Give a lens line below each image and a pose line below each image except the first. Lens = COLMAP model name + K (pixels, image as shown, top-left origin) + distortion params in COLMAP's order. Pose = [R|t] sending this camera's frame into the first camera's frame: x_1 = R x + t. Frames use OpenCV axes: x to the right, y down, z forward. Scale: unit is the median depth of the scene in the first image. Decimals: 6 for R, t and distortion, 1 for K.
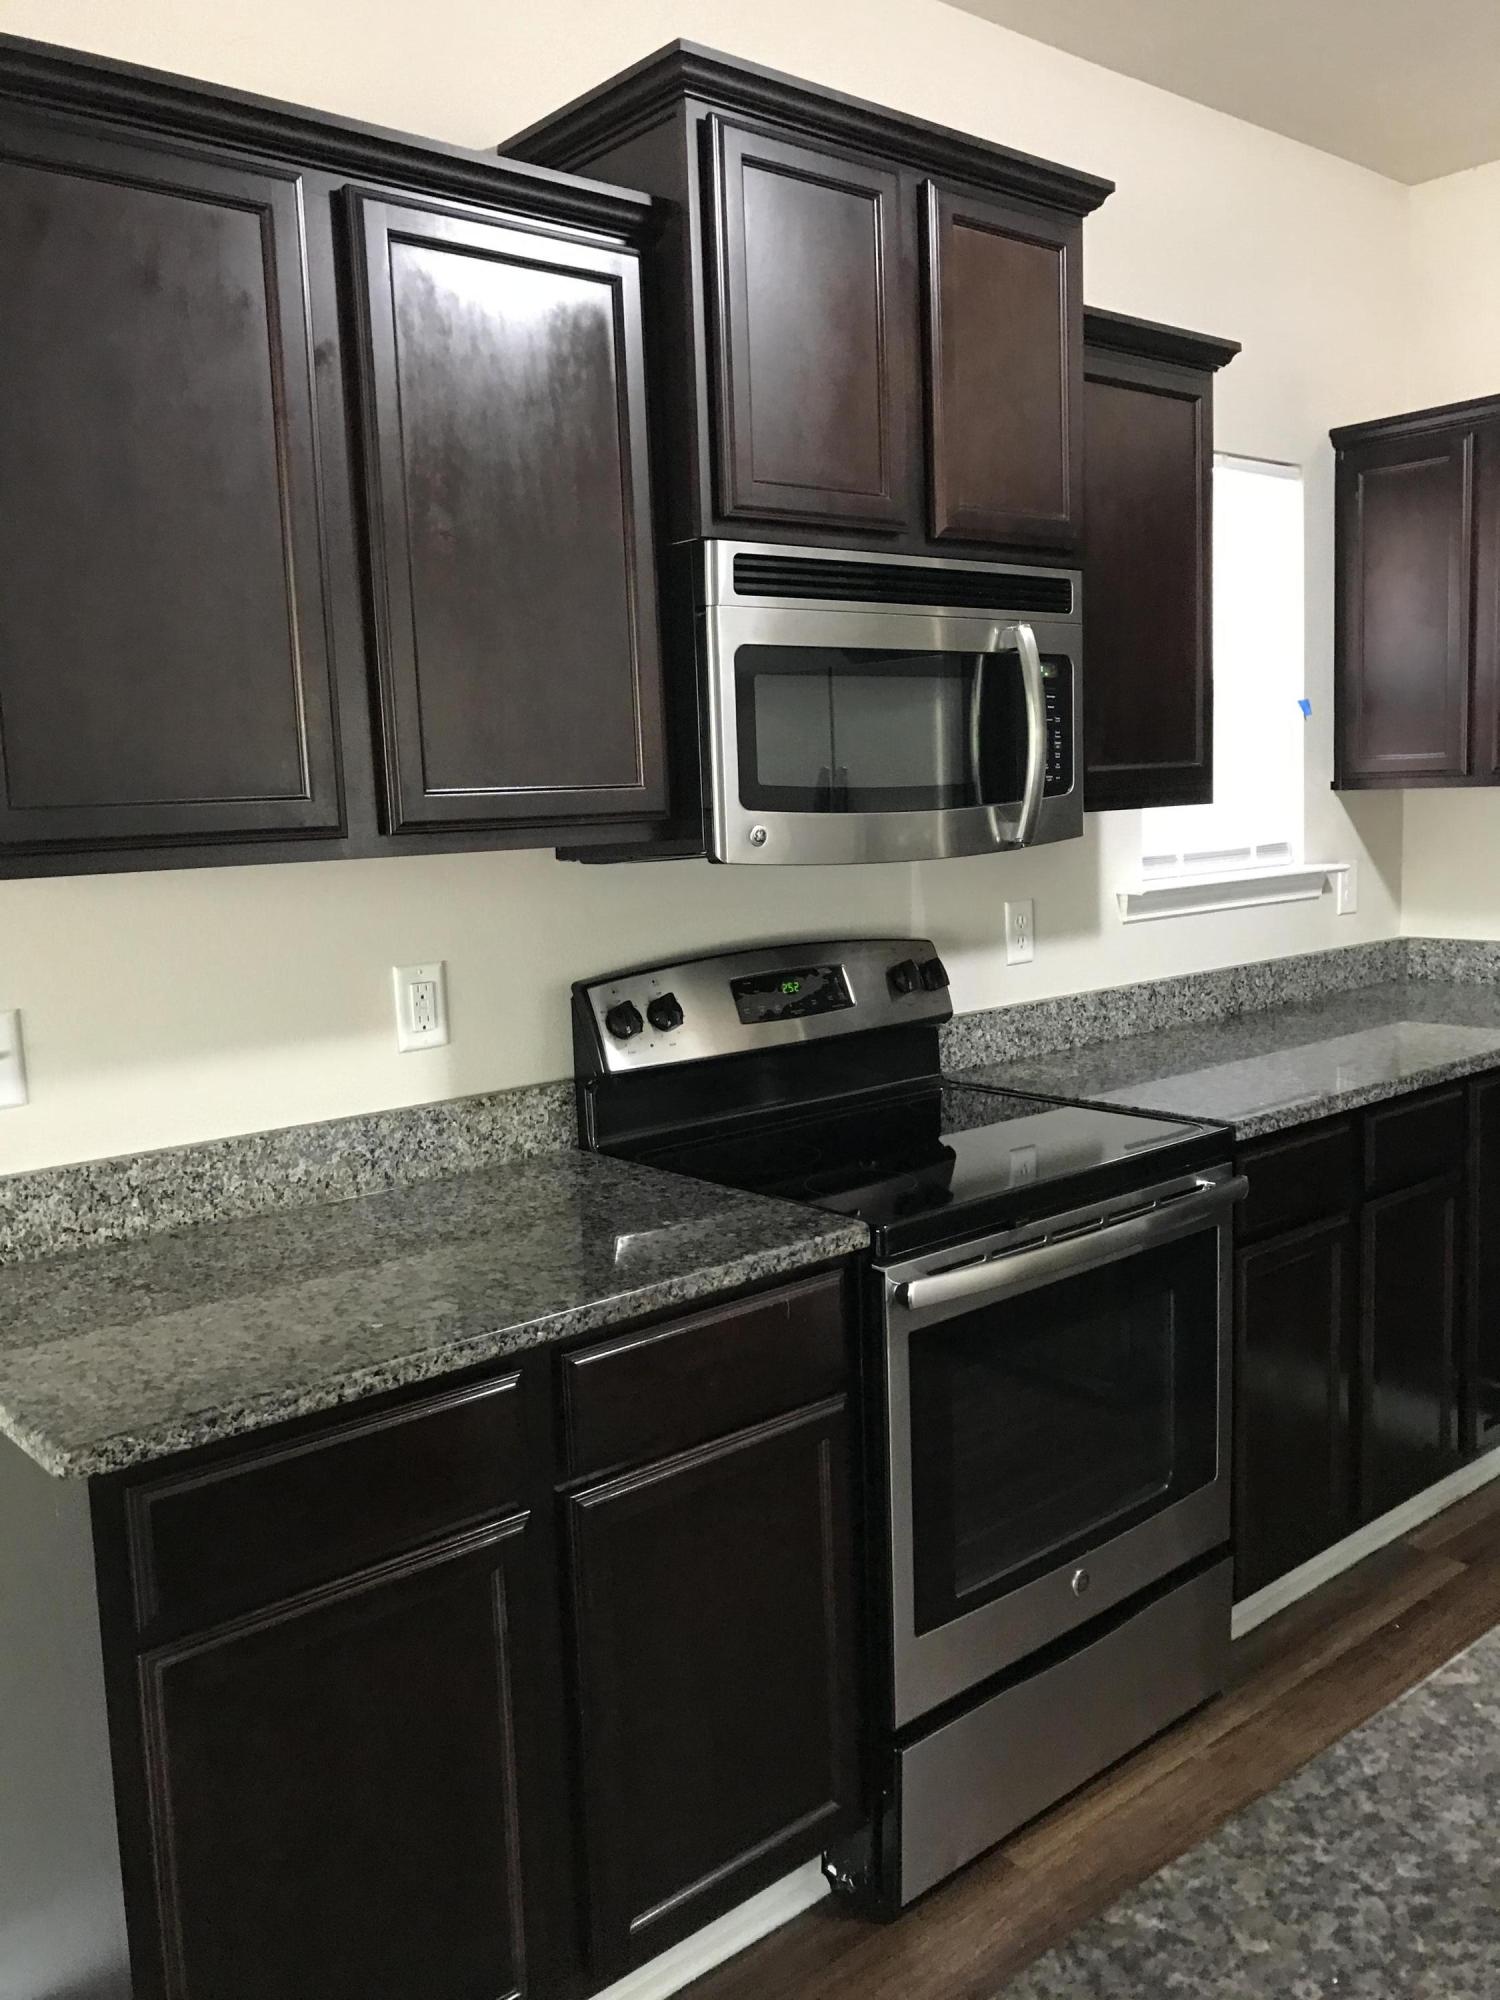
lens RADIAL K [[1651.0, 0, 750.0], [0, 1651.0, 1000.0], [0, 0, 1]] dist [0.033627, -0.000744]
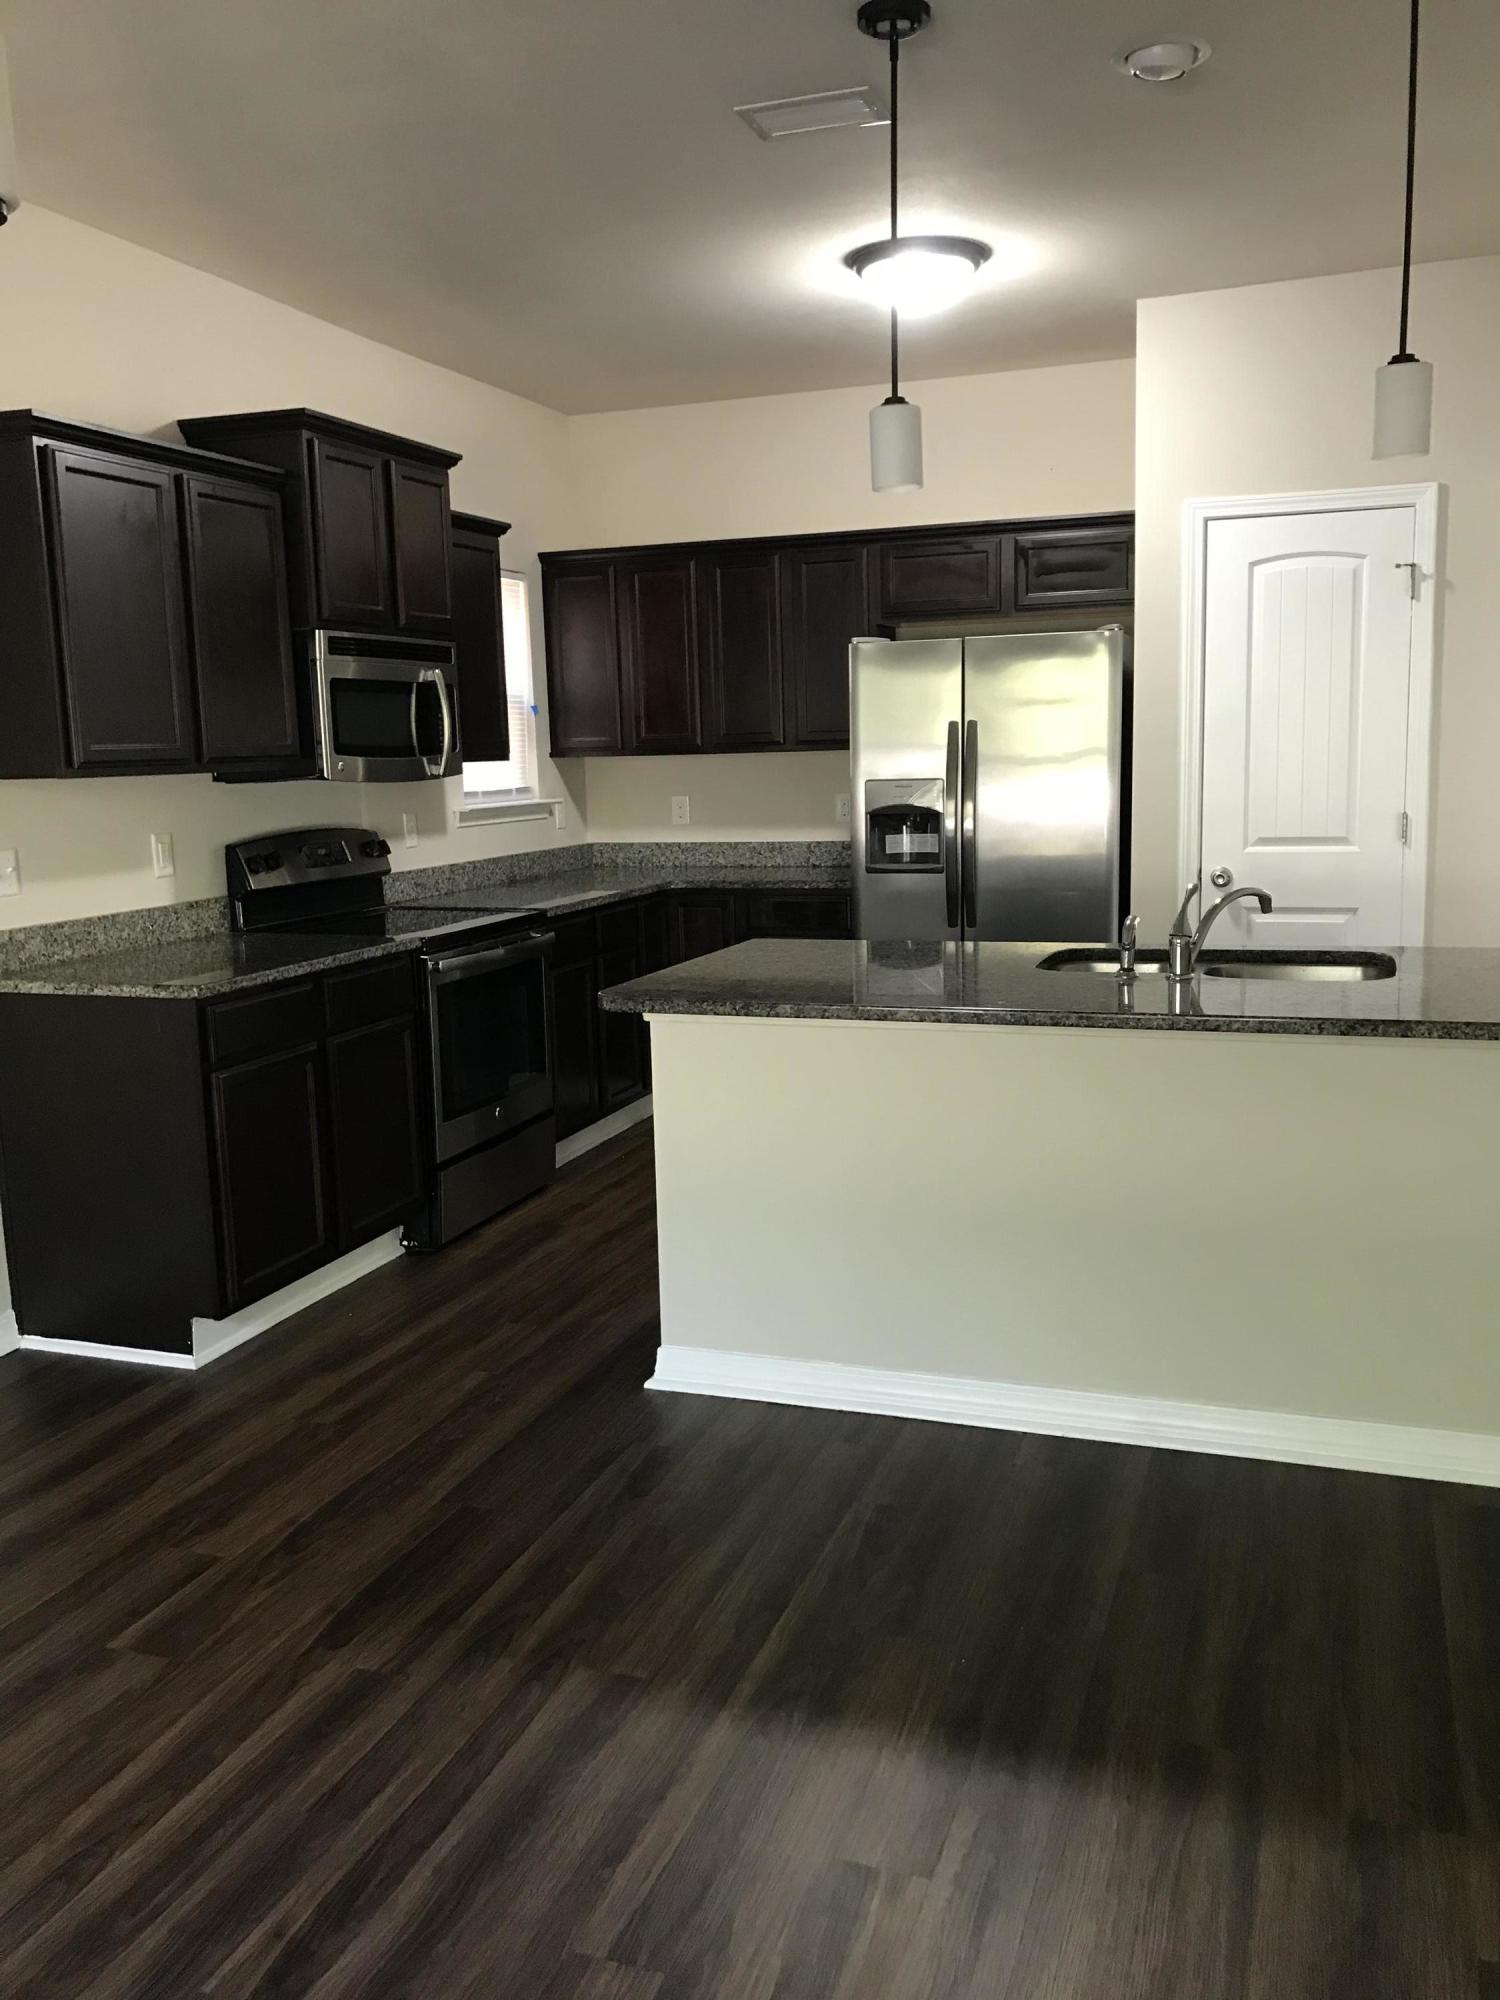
lens RADIAL K [[1639.6, 0, 750.0], [0, 1639.6, 1000.0], [0, 0, 1]] dist [-0.010976, -0.005095]
pose [[0.868841, -0.057668, 0.491722, -0.511029], [0.051606, 0.998332, 0.025897, 0.147125], [-0.492395, 0.002876, 0.870367, -0.939429]]
